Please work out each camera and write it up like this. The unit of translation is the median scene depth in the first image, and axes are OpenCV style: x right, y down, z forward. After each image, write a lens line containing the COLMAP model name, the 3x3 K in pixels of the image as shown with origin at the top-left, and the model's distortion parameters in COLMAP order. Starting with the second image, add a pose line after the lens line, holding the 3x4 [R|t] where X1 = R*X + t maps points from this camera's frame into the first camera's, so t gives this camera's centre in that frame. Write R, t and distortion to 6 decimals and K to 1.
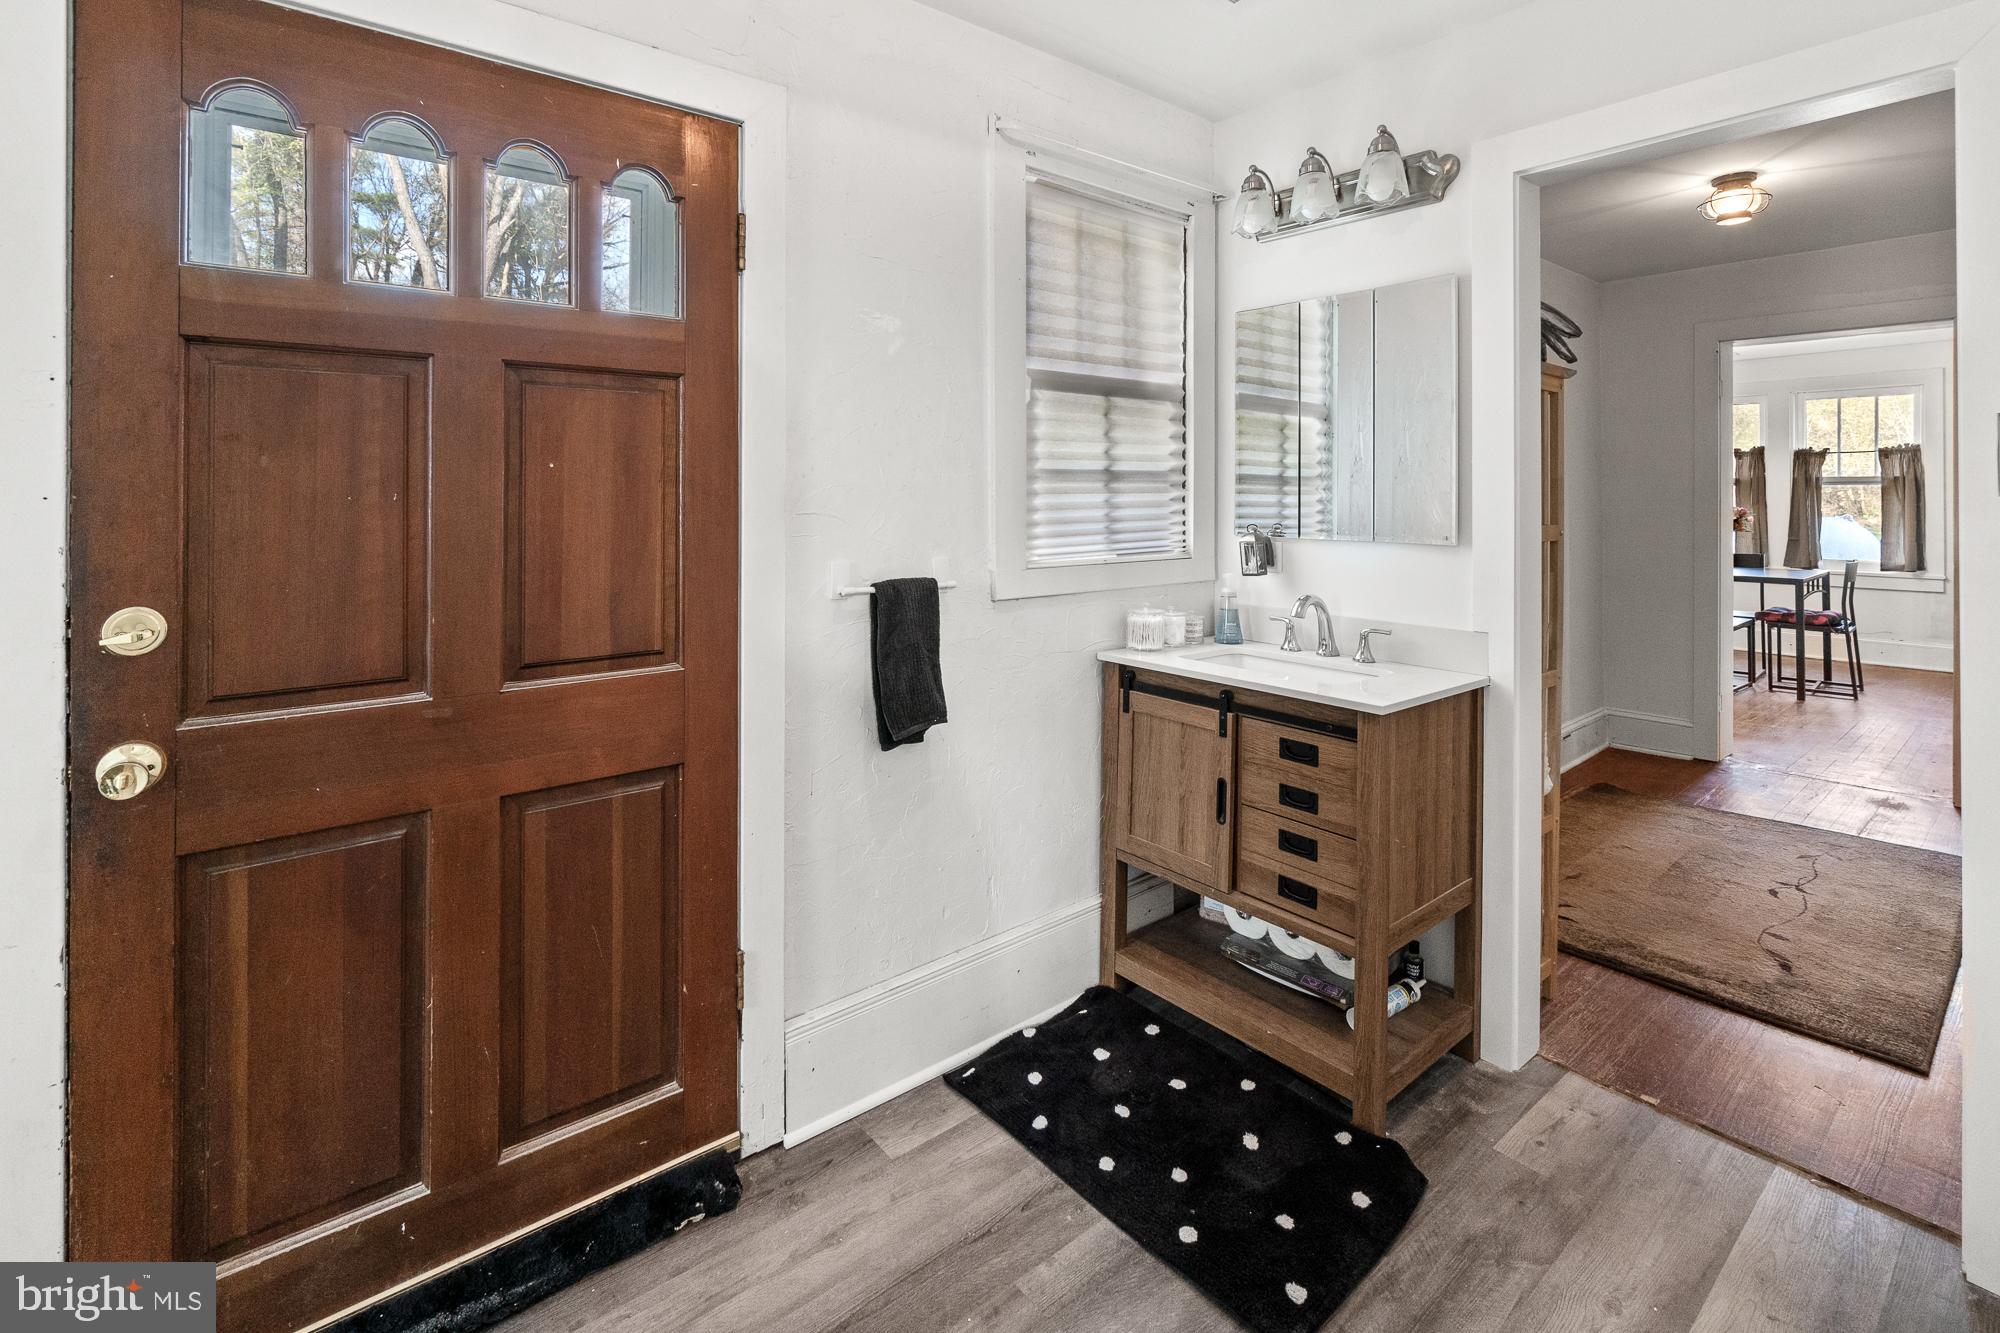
lens RADIAL K [[880.8, 0, 1034.0], [0, 880.8, 502.5], [0, 0, 1]] dist [-0.007905, 0.001000]
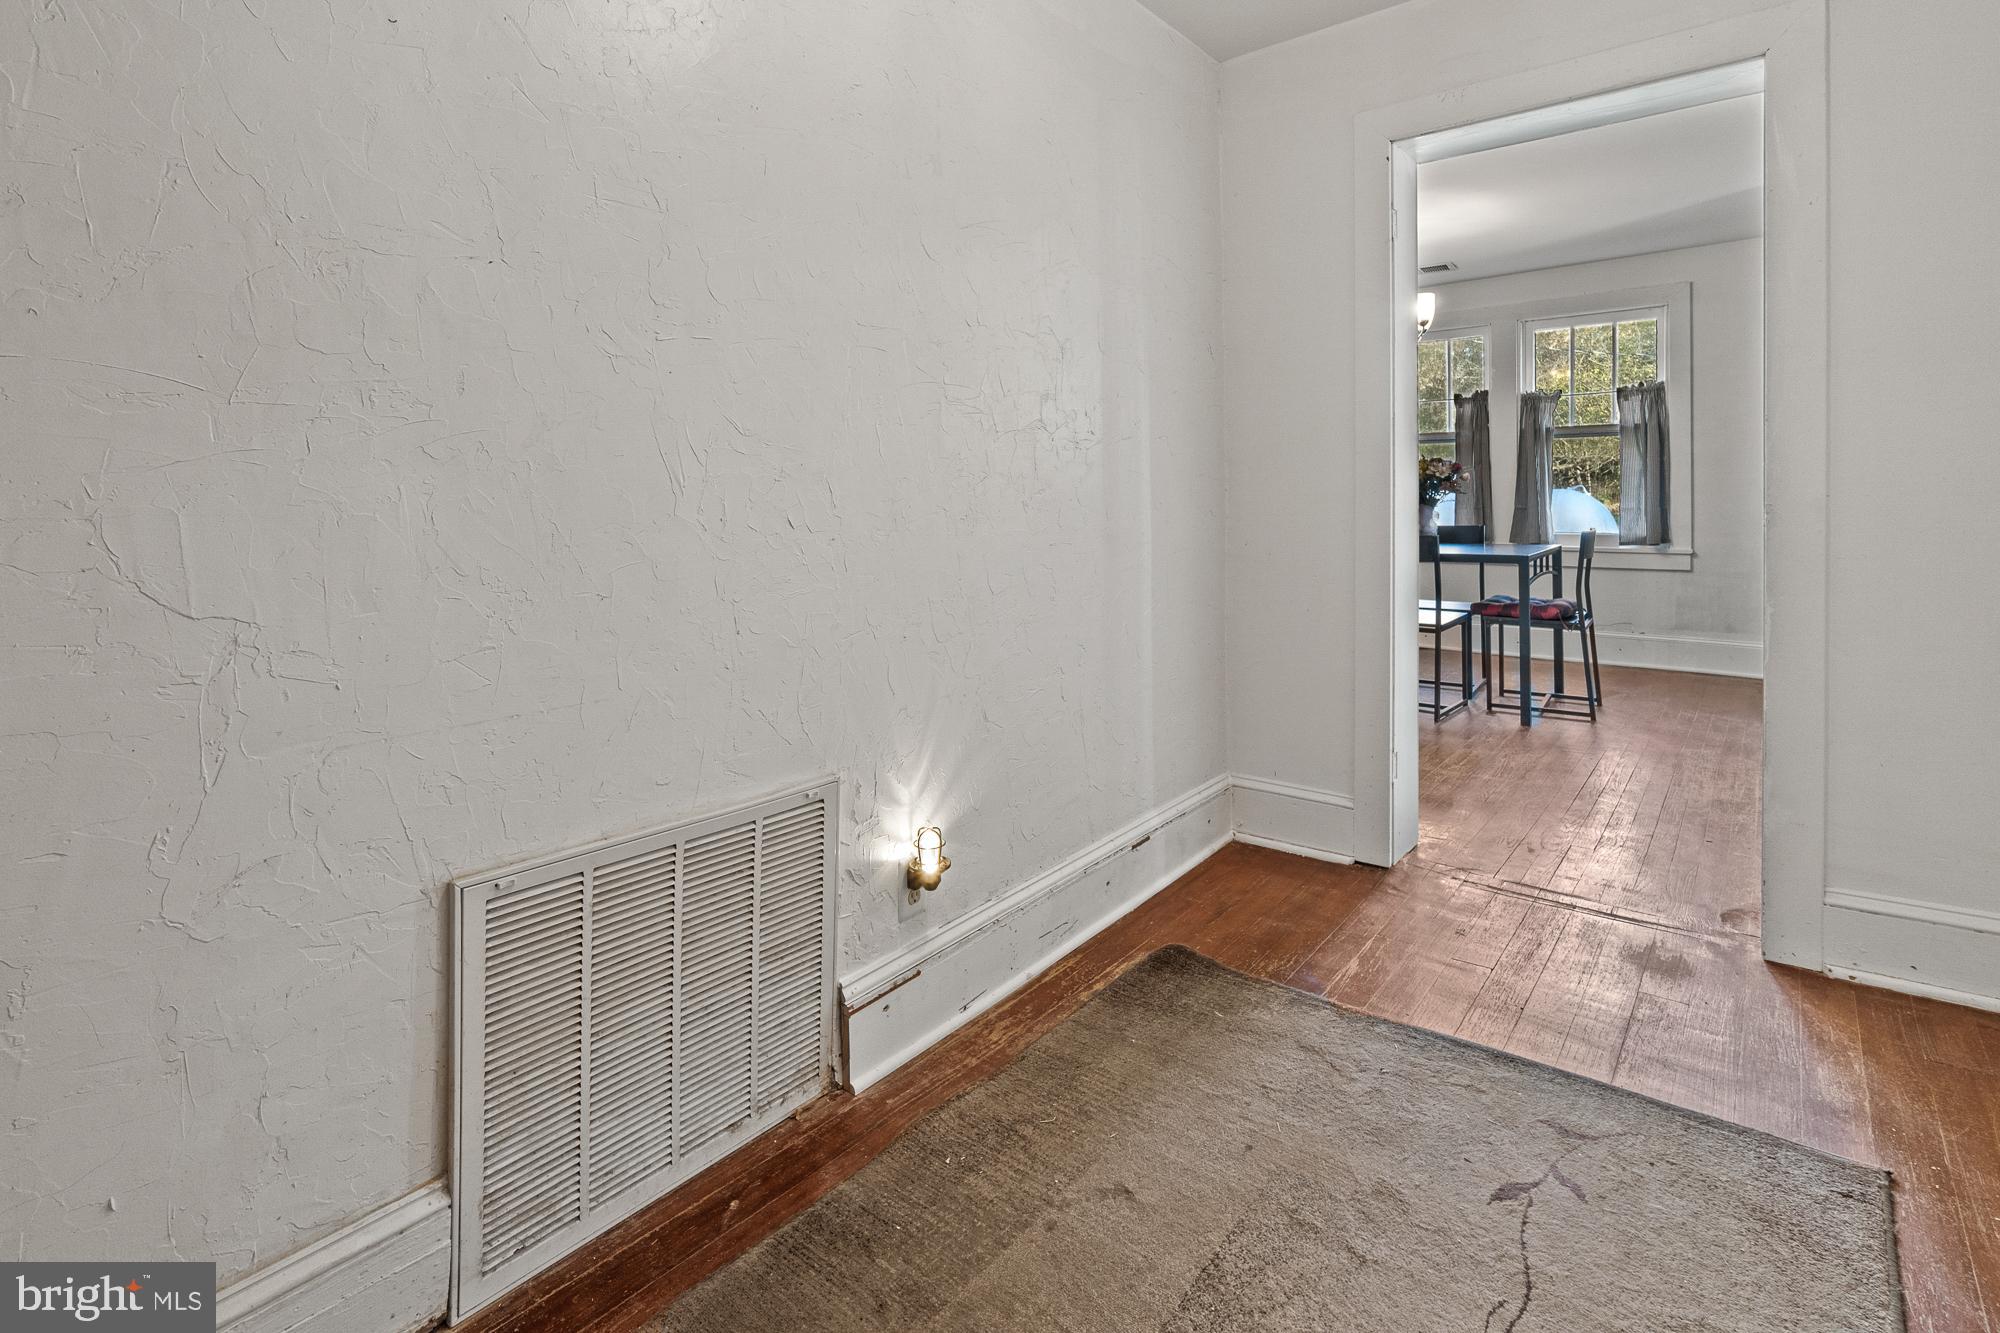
lens RADIAL K [[880.8, 0, 993.1], [0, 880.8, 518.2], [0, 0, 1]] dist [-0.007905, 0.001000]
pose [[0.986805, -0.013816, 0.161322, 0.315523], [0.011132, 0.999784, 0.017530, 0.037357], [-0.161529, -0.015503, 0.986746, 0.345813]]
